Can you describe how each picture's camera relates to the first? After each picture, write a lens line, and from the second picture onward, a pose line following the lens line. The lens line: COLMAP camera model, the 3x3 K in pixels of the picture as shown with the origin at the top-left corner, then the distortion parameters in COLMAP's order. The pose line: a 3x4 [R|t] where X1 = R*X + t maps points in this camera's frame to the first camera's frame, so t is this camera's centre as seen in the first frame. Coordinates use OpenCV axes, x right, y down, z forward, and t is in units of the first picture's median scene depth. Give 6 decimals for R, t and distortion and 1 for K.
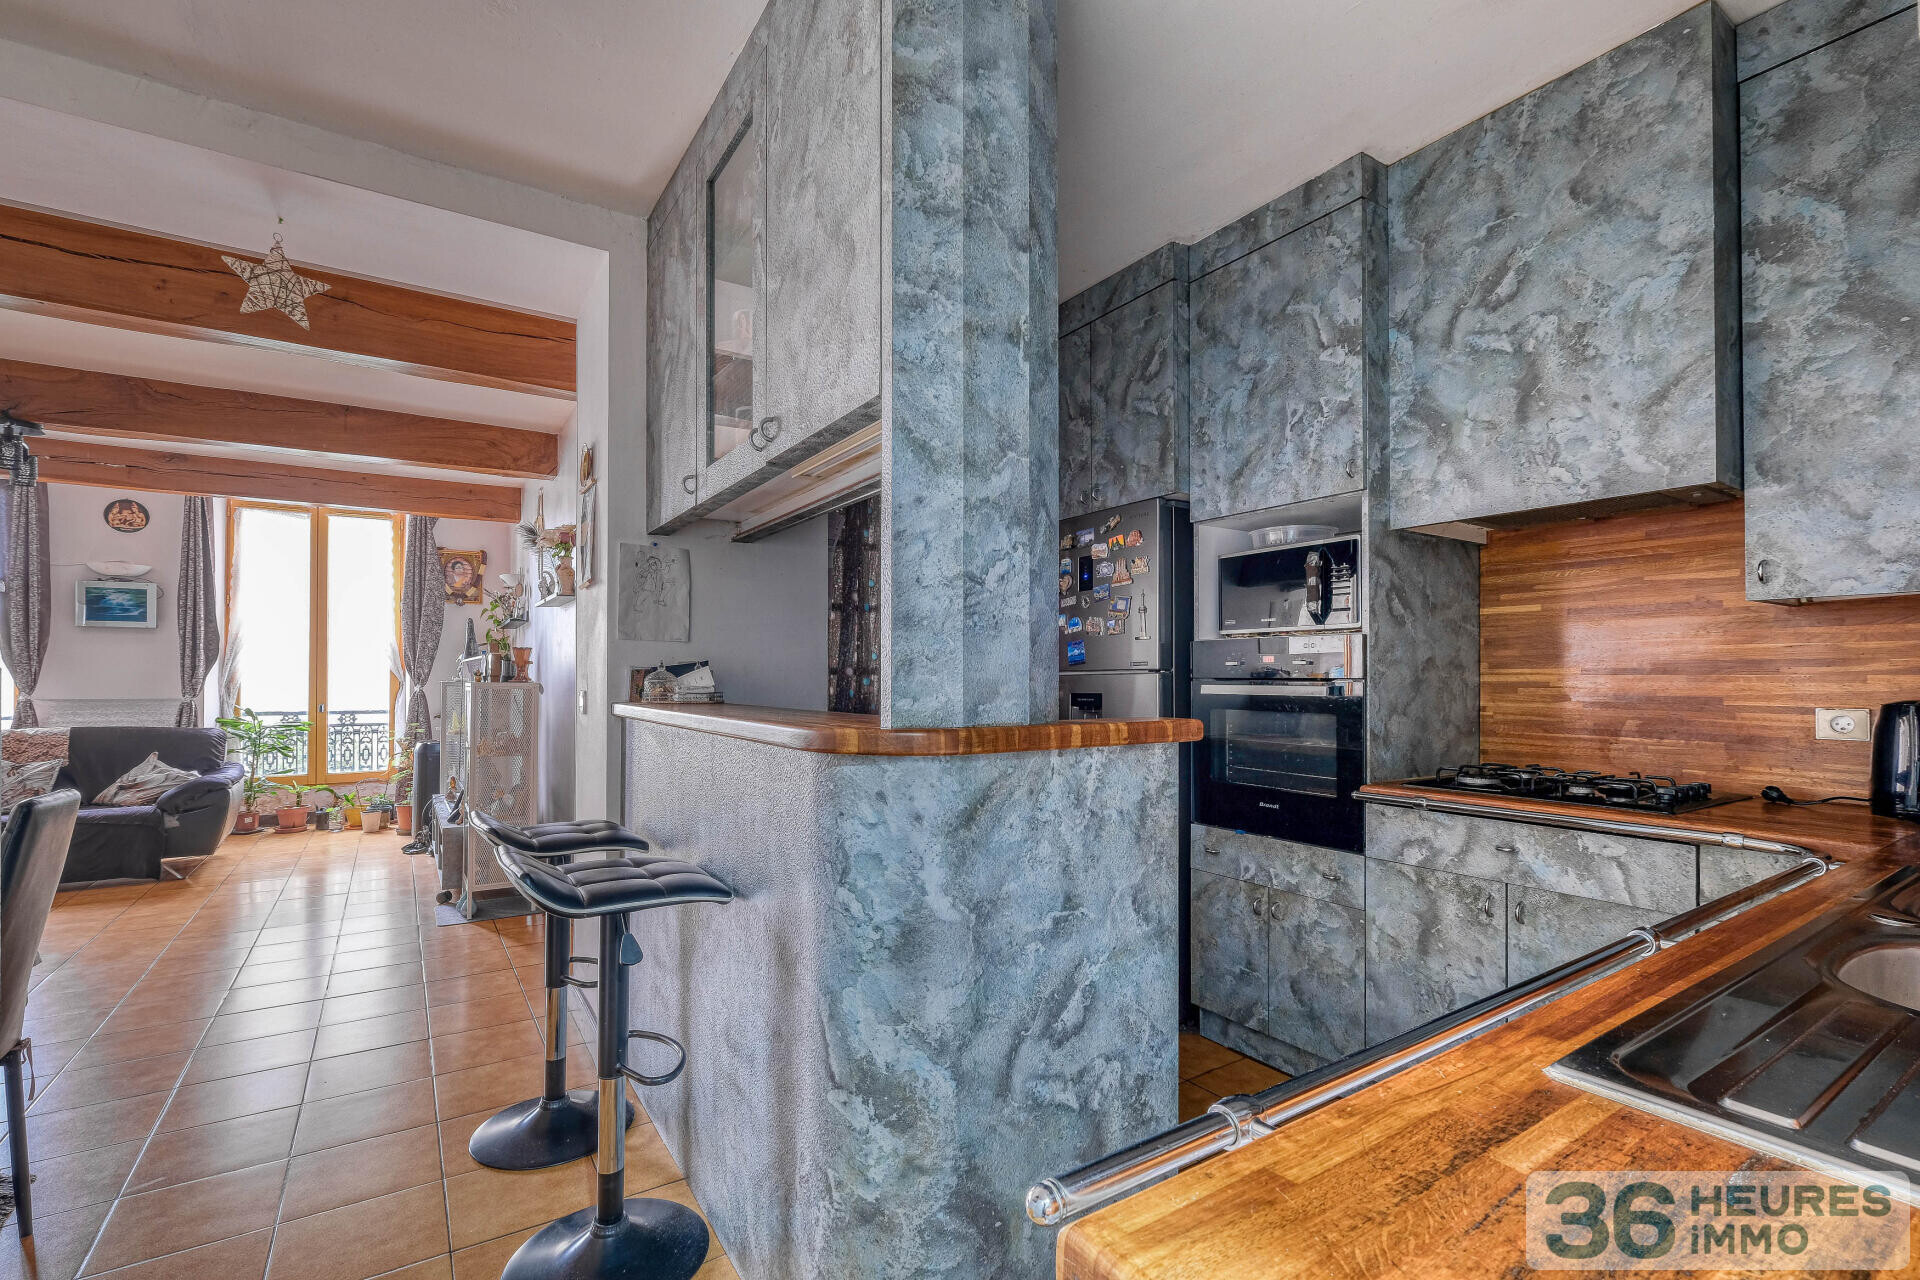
lens RADIAL K [[883.4, 0, 1022.4], [0, 883.4, 667.3], [0, 0, 1]] dist [-0.001325, -0.000390]
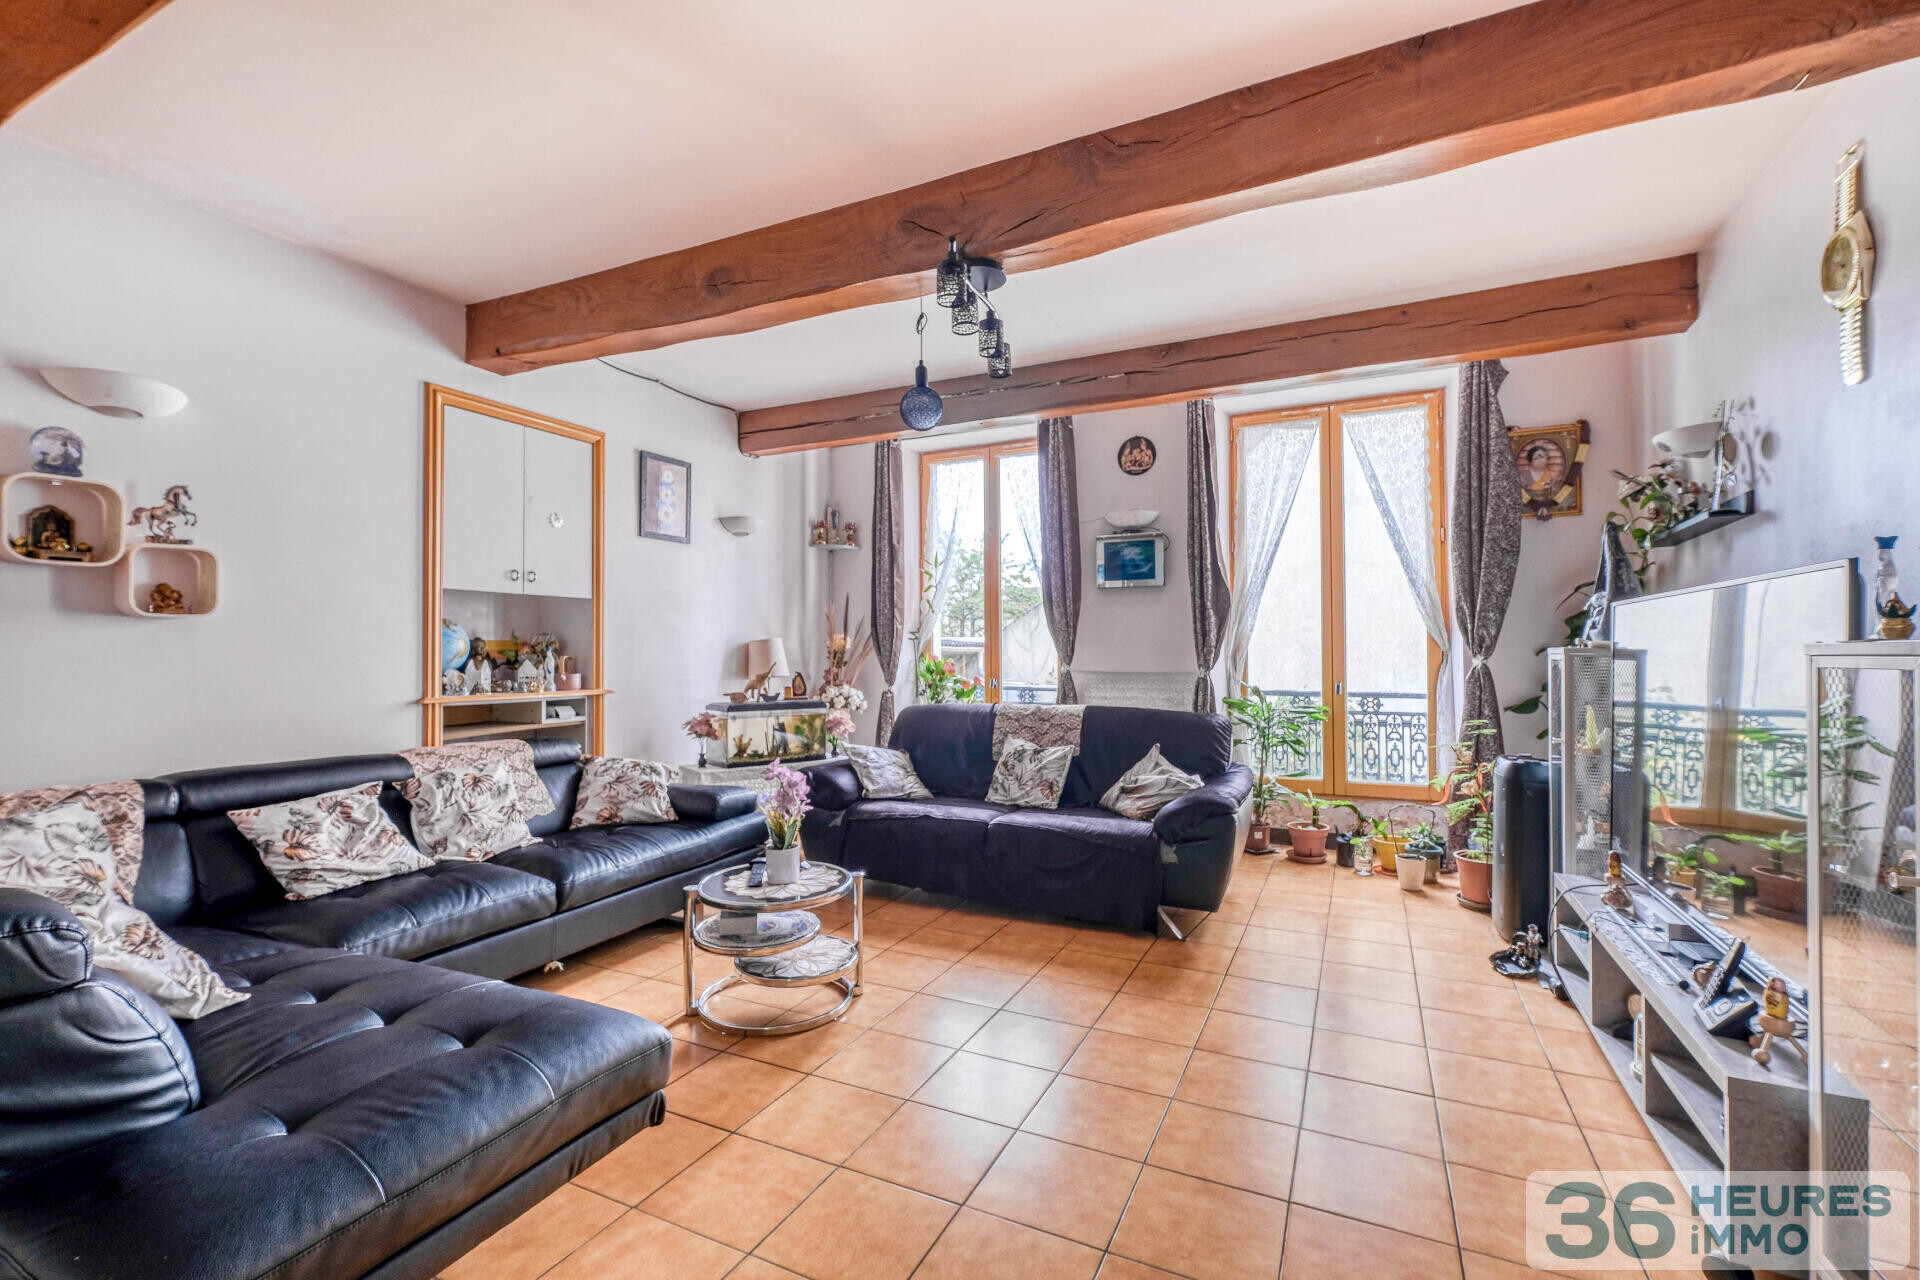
lens RADIAL K [[845.9, 0, 939.2], [0, 845.9, 644.0], [0, 0, 1]] dist [-0.002566, -0.000741]
pose [[0.473978, -0.012287, -0.880451, -0.382992], [0.014554, 0.999875, -0.006119, 0.010989], [0.880417, -0.009914, 0.474098, 0.435305]]
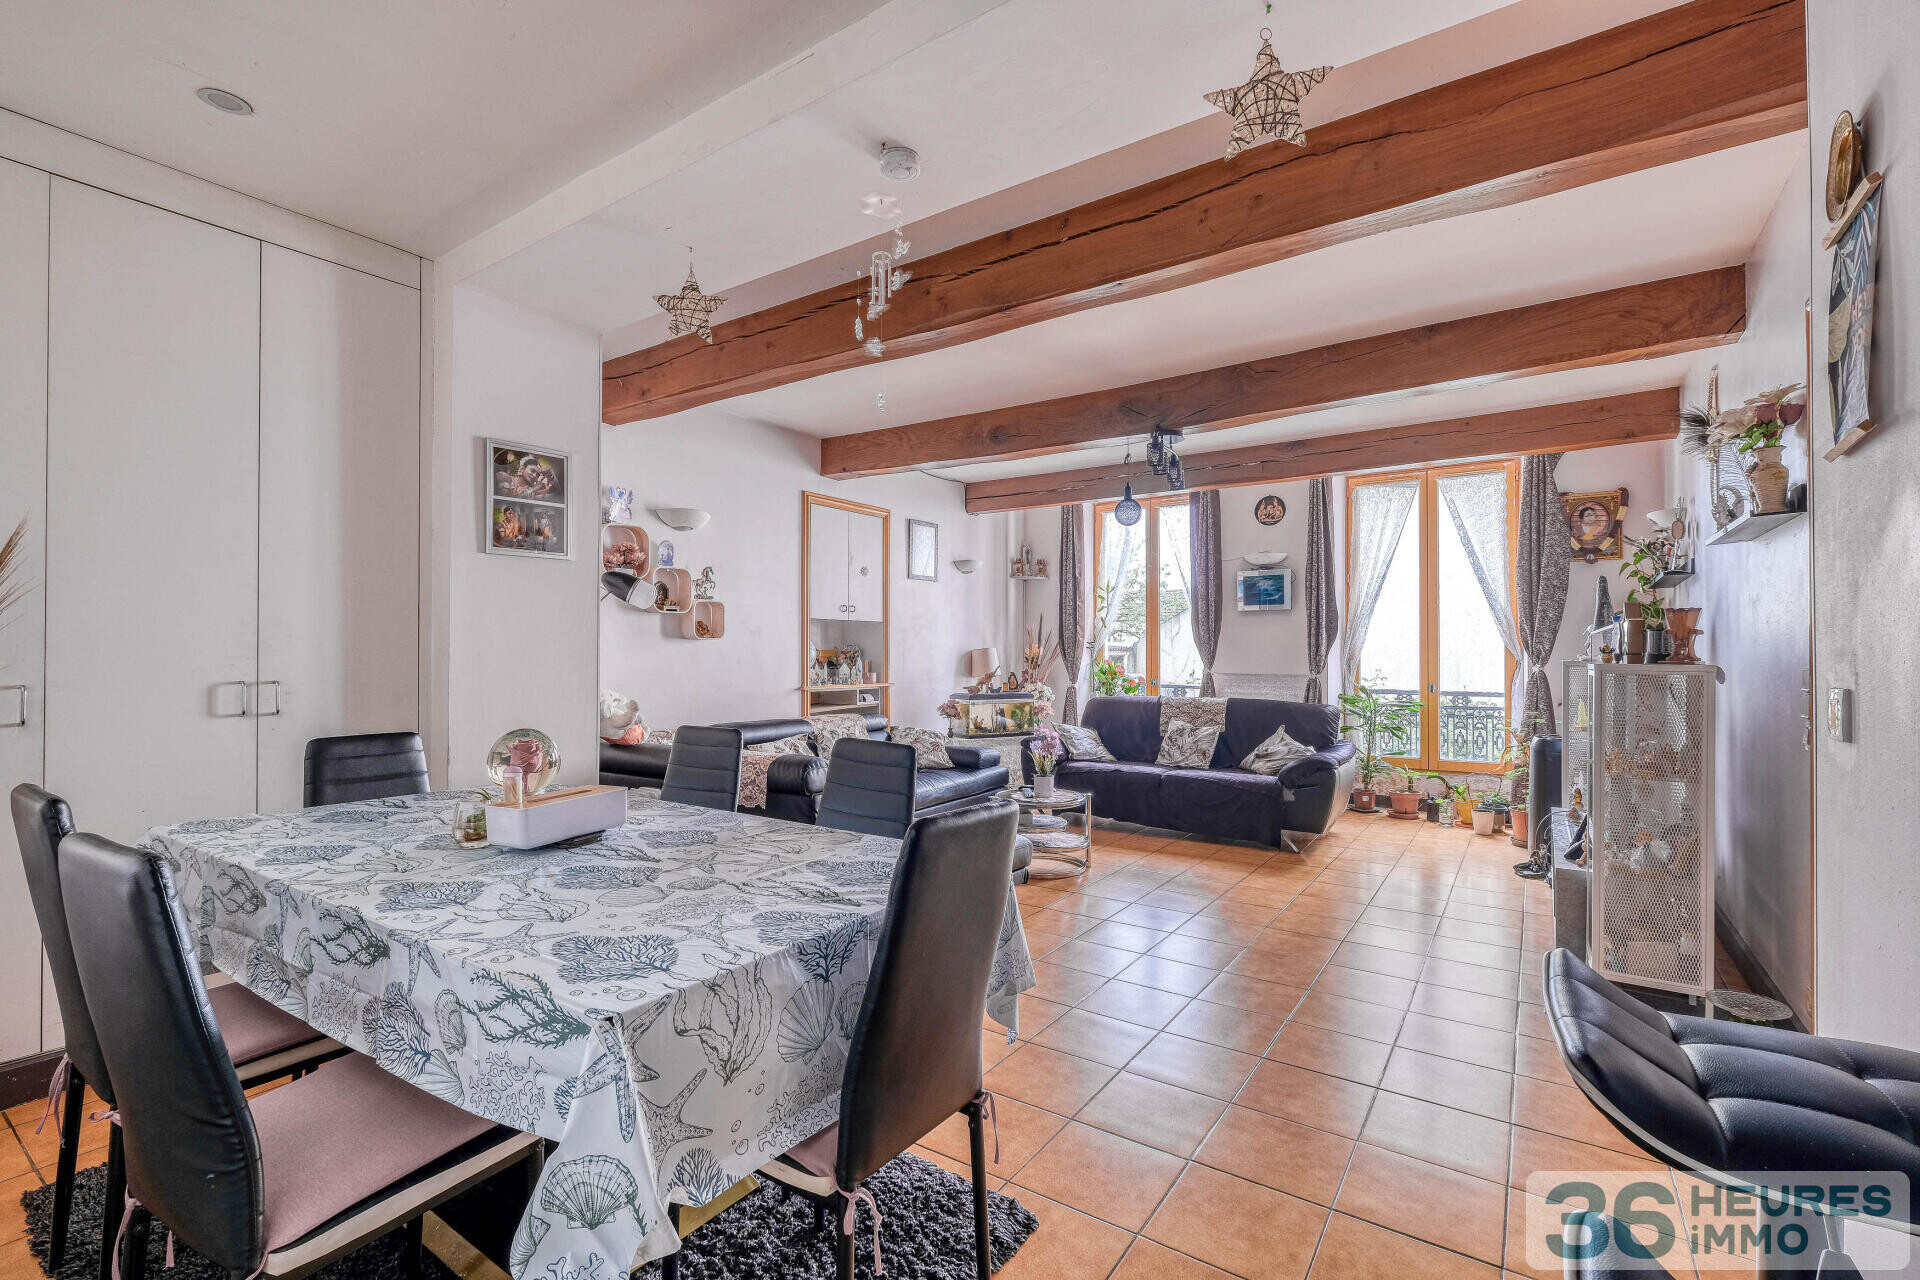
lens RADIAL K [[862.4, 0, 911.5], [0, 862.4, 648.6], [0, 0, 1]] dist [0.000020, -0.000370]
pose [[0.316235, -0.005922, -0.948662, -0.119825], [0.010590, 0.999940, -0.002712, 0.001457], [0.948622, -0.009189, 0.316279, 0.215853]]
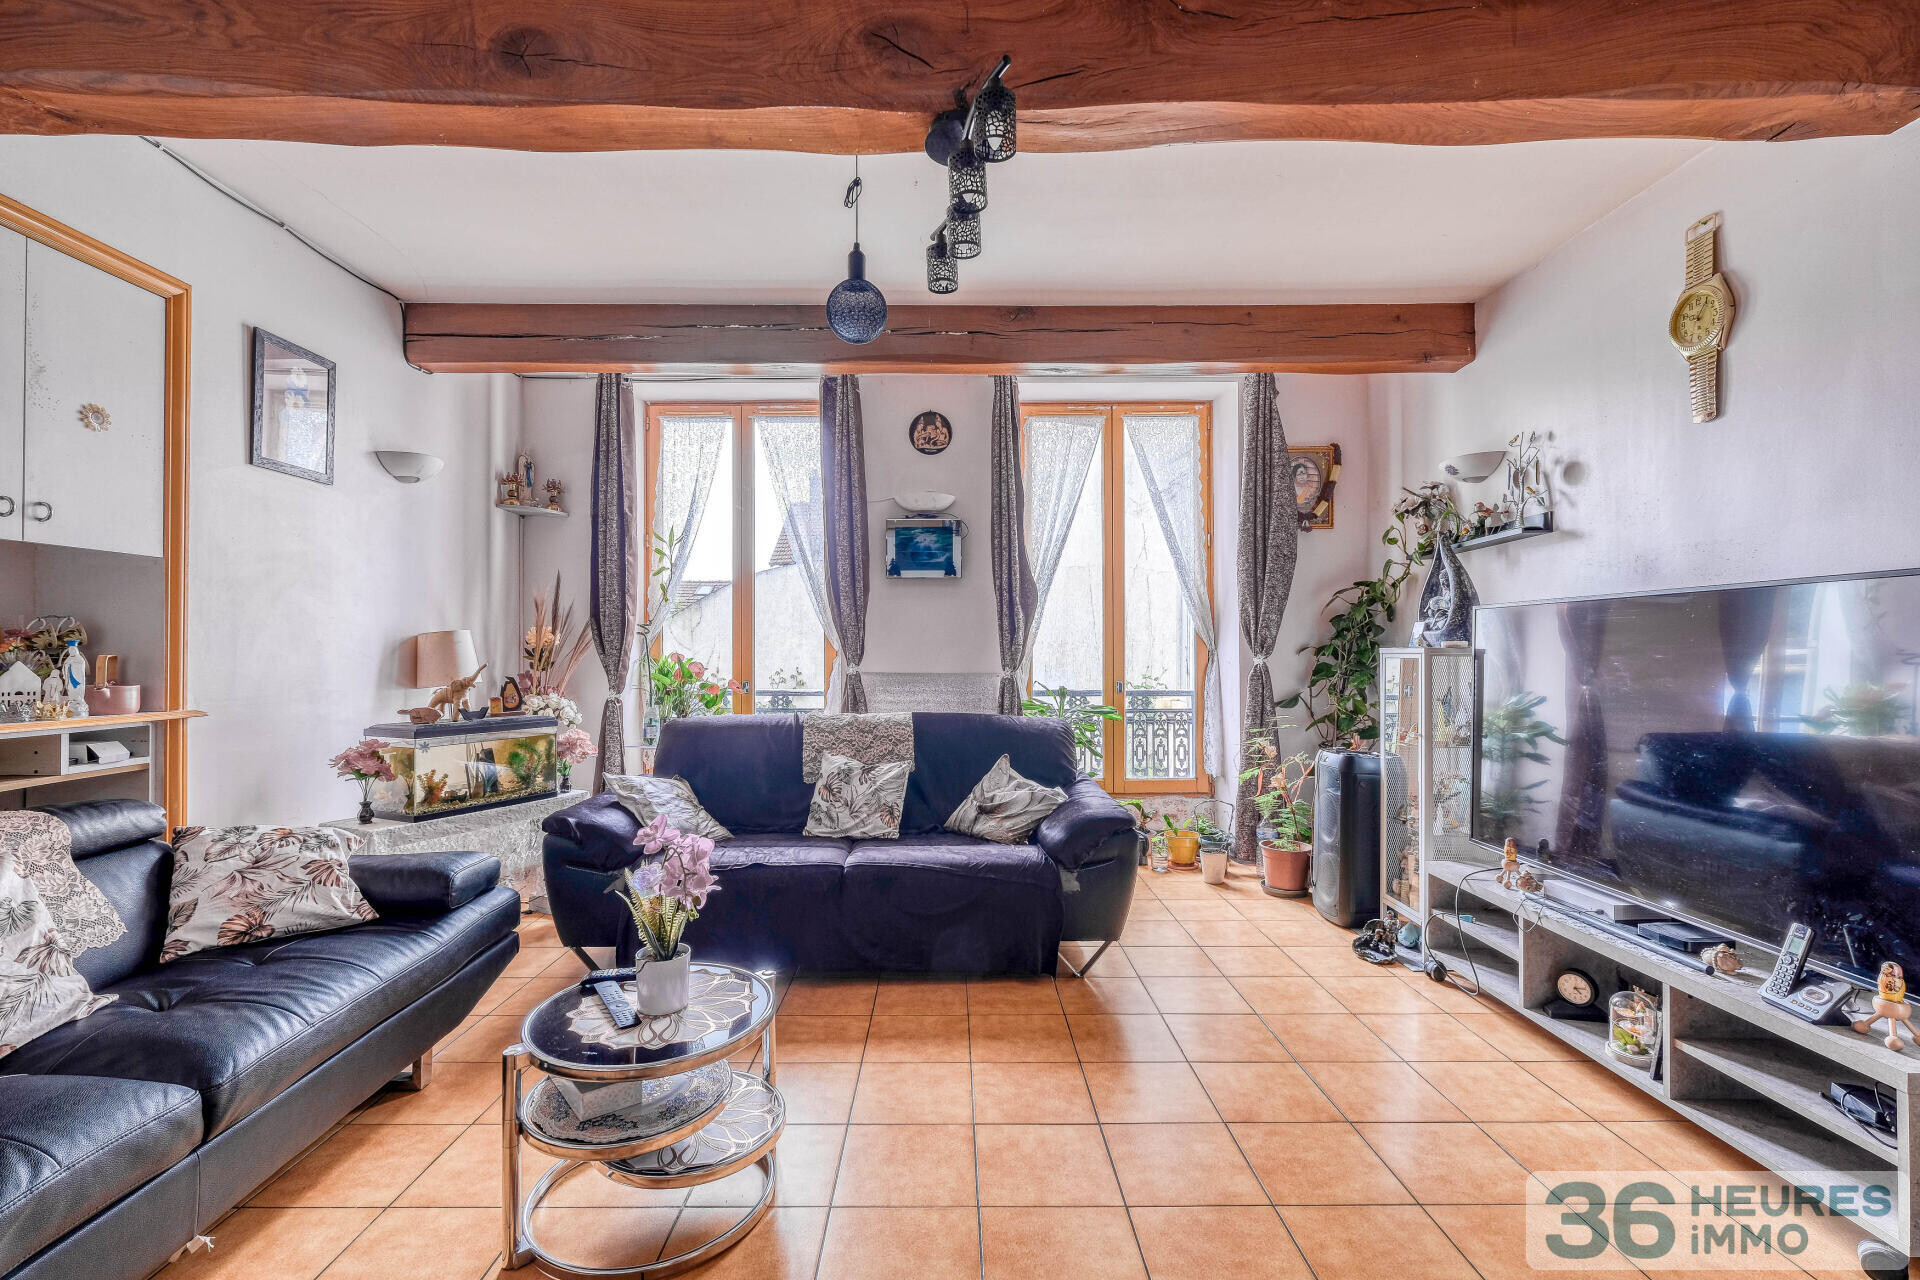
lens RADIAL K [[845.9, 0, 939.2], [0, 845.9, 644.0], [0, 0, 1]] dist [-0.002566, -0.000741]
pose [[0.822051, -0.006858, -0.569373, -0.579285], [0.008835, 0.999961, 0.000712, 0.010377], [0.569346, -0.005615, 0.822079, 0.391171]]
